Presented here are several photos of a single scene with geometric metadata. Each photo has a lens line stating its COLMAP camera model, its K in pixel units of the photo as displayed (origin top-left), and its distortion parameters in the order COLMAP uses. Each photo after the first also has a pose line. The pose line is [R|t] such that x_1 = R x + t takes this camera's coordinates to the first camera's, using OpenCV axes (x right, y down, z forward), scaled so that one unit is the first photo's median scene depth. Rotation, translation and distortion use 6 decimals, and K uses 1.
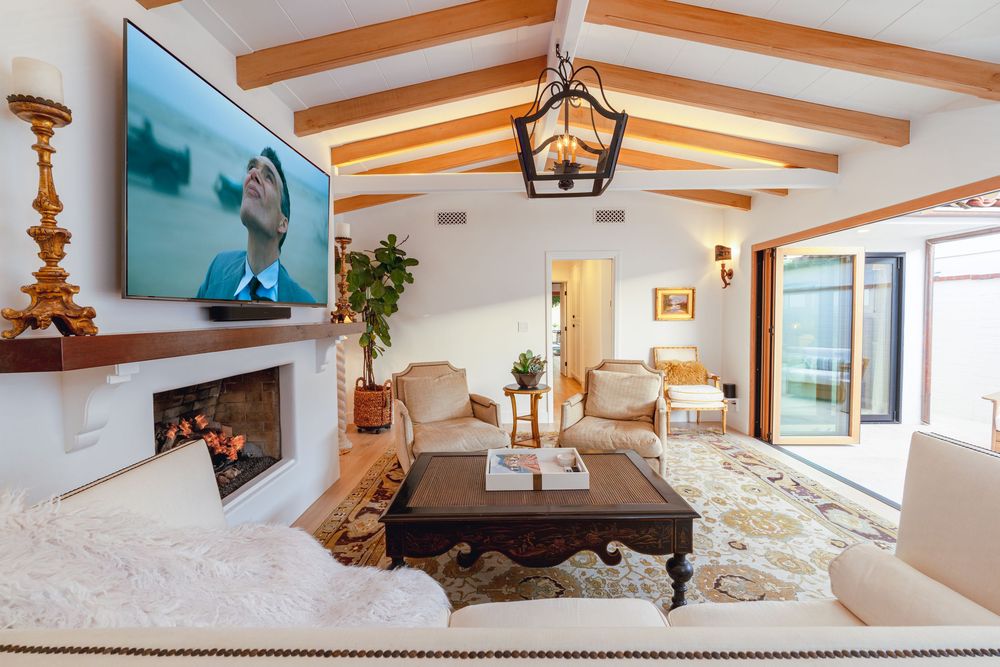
lens RADIAL K [[431.3, 0, 500.0], [0, 431.3, 333.5], [0, 0, 1]] dist [-0.000828, -0.000332]
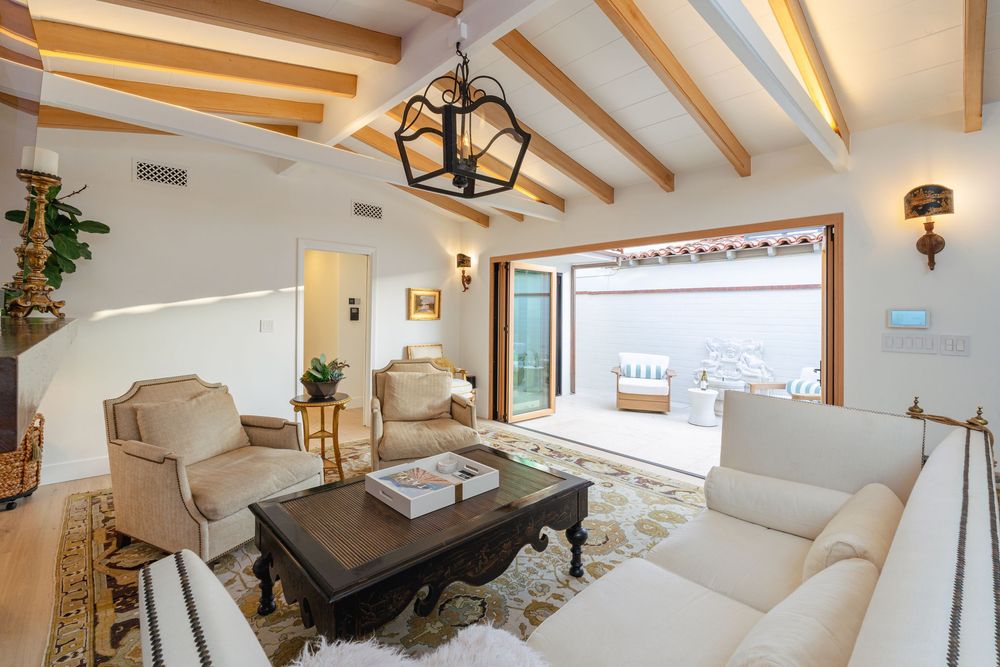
lens RADIAL K [[441.7, 0, 500.4], [0, 441.7, 311.8], [0, 0, 1]] dist [-0.000433, -0.000778]
pose [[0.724219, 0.021000, 0.689250, -0.239902], [0.011262, 0.999043, -0.042272, -0.002654], [-0.689478, 0.038377, 0.723289, 0.109011]]
